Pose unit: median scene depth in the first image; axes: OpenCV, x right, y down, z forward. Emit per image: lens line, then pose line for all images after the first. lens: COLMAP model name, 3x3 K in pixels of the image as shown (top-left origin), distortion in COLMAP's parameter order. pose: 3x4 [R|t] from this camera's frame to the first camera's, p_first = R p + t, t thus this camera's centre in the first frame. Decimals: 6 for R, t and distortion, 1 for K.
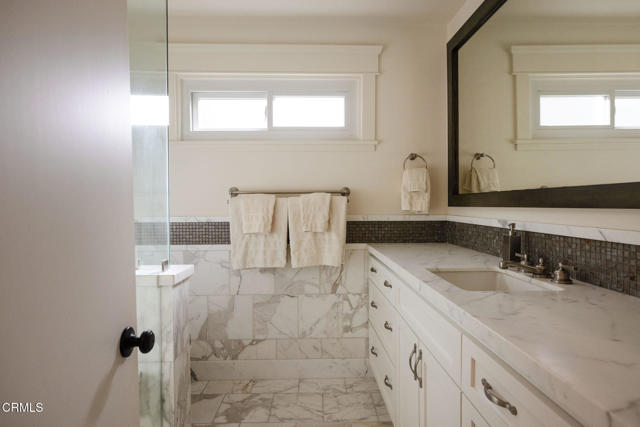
lens RADIAL K [[373.9, 0, 320.0], [0, 373.9, 213.5], [0, 0, 1]] dist [0.001055, 0.000095]
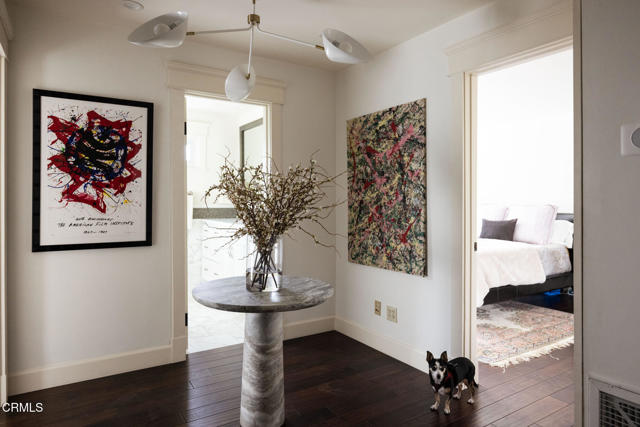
lens RADIAL K [[395.2, 0, 317.3], [0, 395.2, 200.5], [0, 0, 1]] dist [0.004275, 0.001220]
pose [[0.856497, 0.007051, 0.516104, -0.454321], [-0.002670, 0.999954, -0.009231, -0.002403], [-0.516145, 0.006529, 0.856476, -1.194335]]
